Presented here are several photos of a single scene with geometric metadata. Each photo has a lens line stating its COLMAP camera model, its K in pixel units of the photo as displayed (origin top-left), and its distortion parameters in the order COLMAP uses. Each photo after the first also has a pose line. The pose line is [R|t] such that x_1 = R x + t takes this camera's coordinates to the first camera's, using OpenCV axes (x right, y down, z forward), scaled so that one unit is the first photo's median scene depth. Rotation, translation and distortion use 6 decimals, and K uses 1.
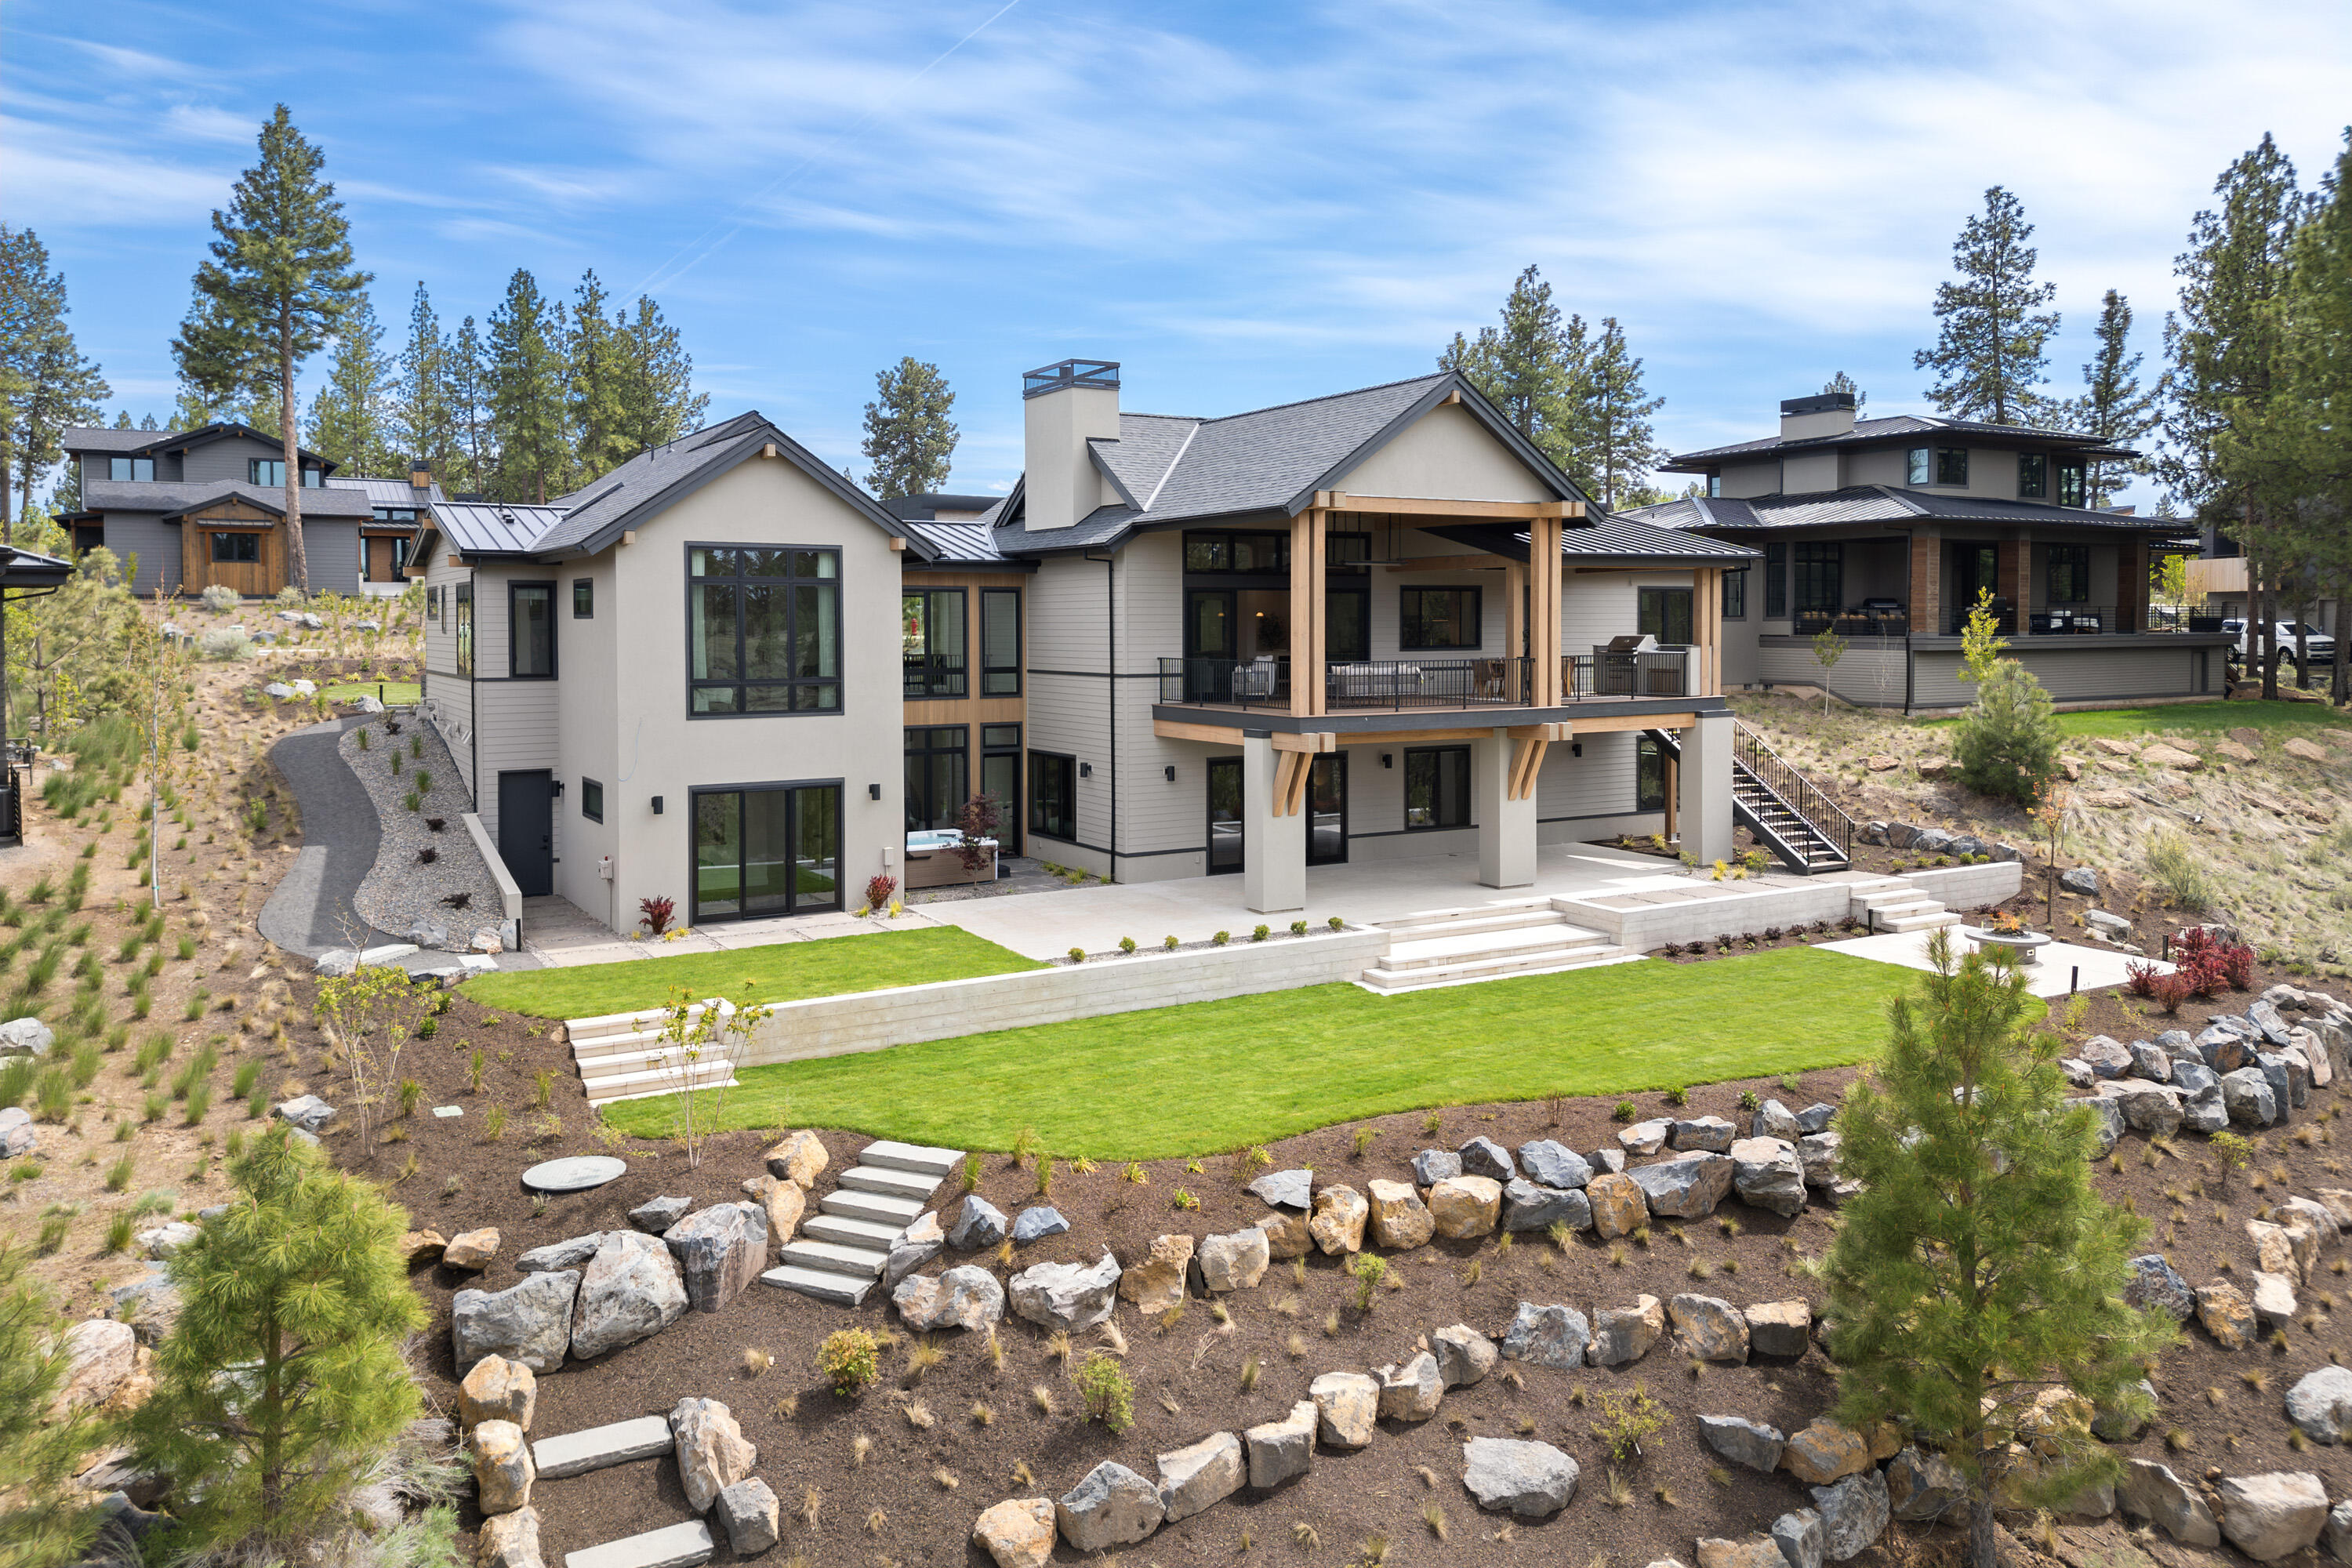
lens RADIAL K [[1632.9, 0, 1170.9], [0, 1632.9, 692.3], [0, 0, 1]] dist [0.038405, -0.000646]
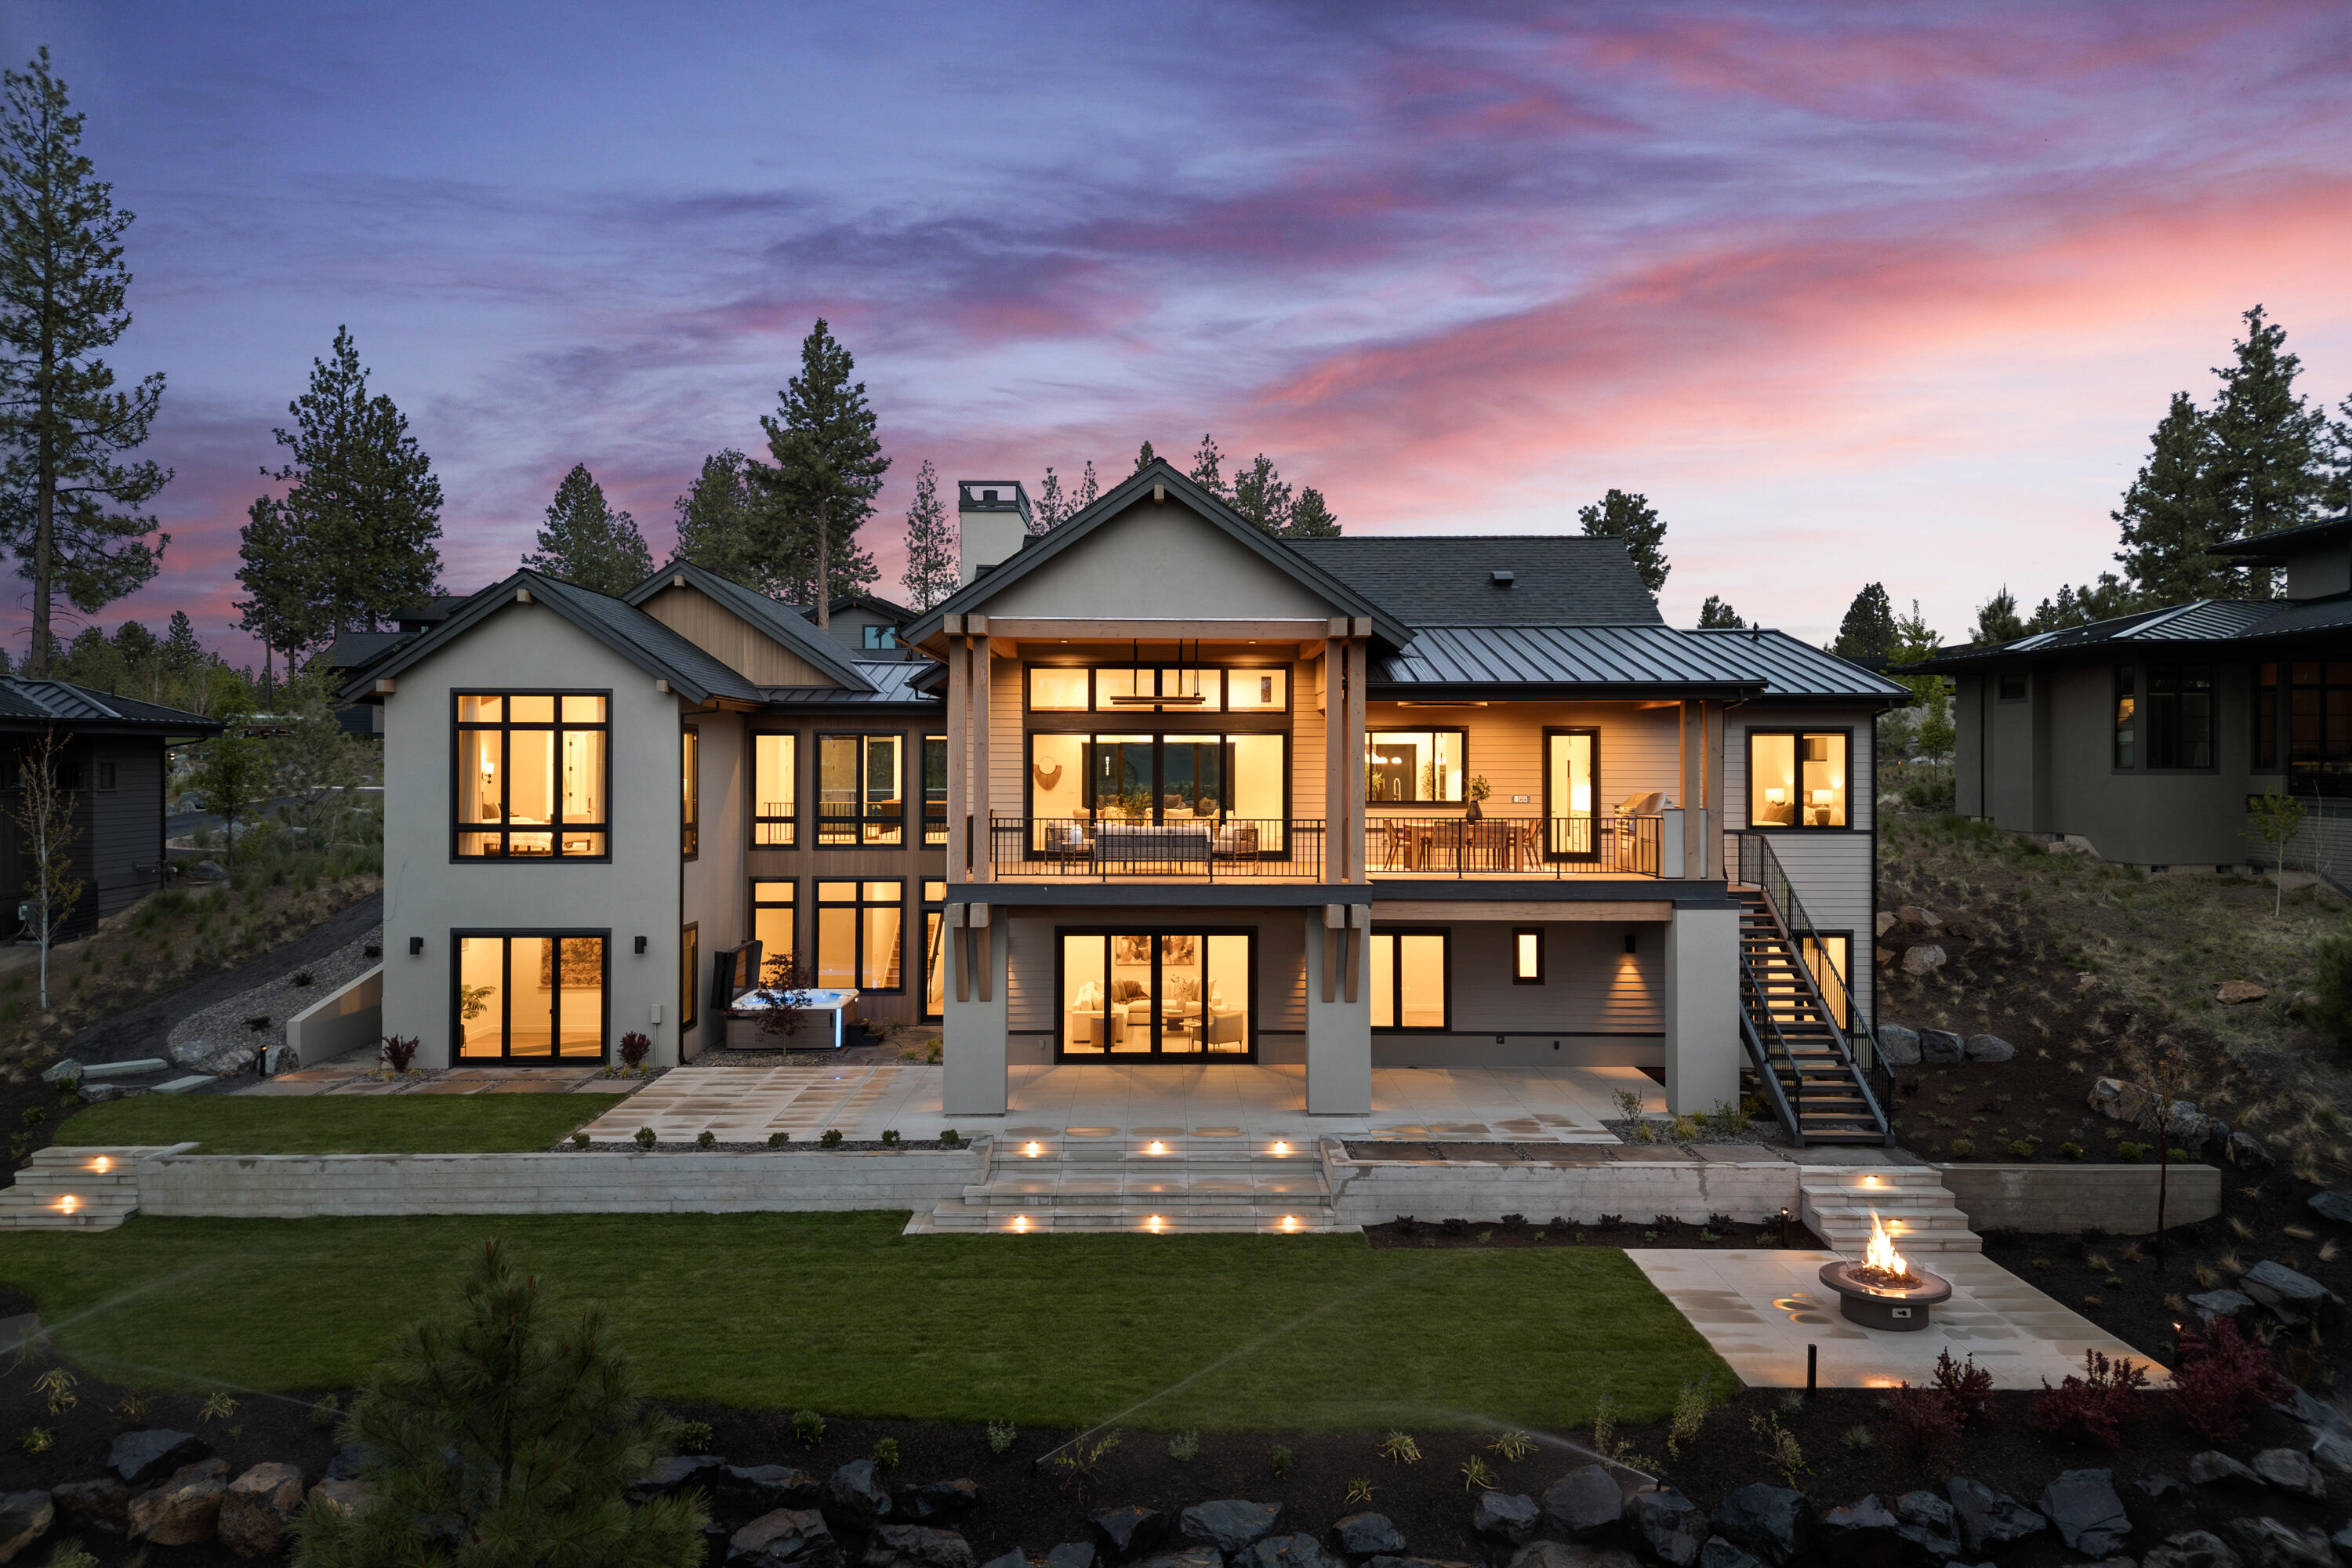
lens RADIAL K [[1655.2, 0, 1184.2], [0, 1655.2, 746.5], [0, 0, 1]] dist [0.037871, -0.003513]
pose [[0.874241, -0.001078, -0.485490, 0.492596], [-0.026403, 0.998412, -0.049762, -0.013220], [0.484773, 0.056322, 0.872825, 0.259179]]
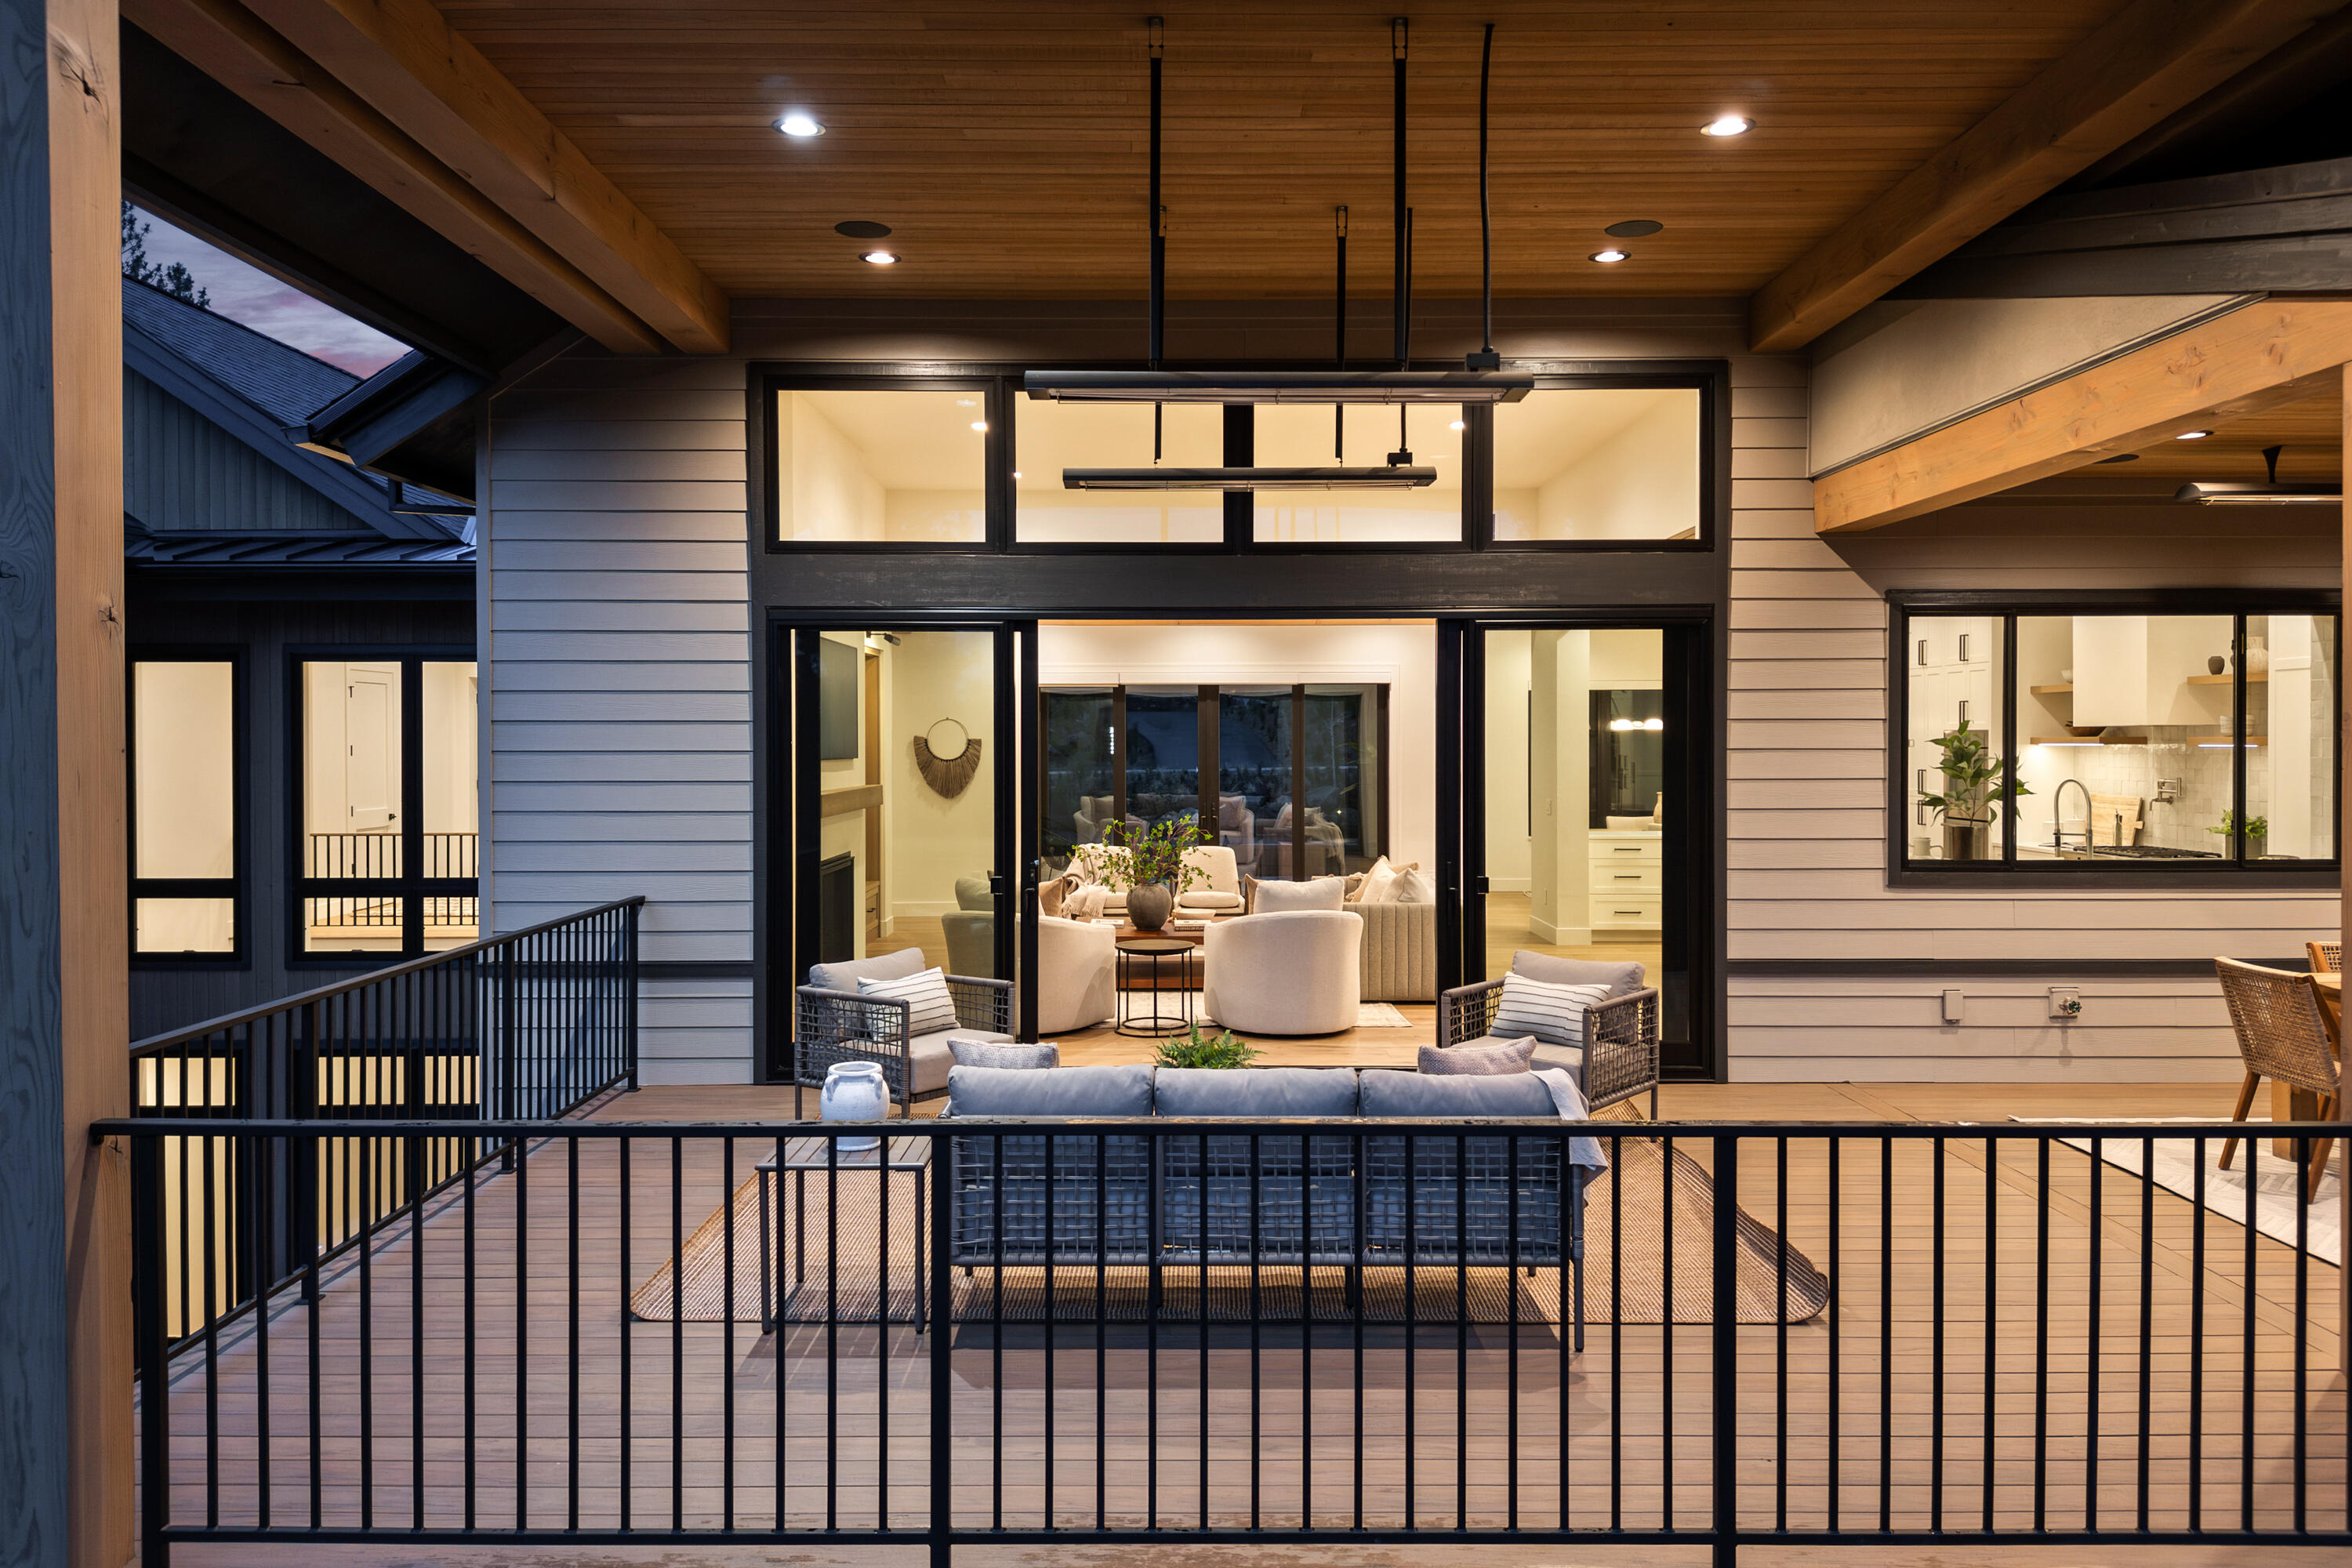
lens RADIAL K [[1655.2, 0, 1184.2], [0, 1655.2, 746.5], [0, 0, 1]] dist [0.037871, -0.003513]
pose [[0.872495, 0.002951, -0.488614, 0.175913], [-0.020543, 0.999319, -0.030647, -0.036813], [0.488191, 0.036777, 0.871962, 0.786414]]
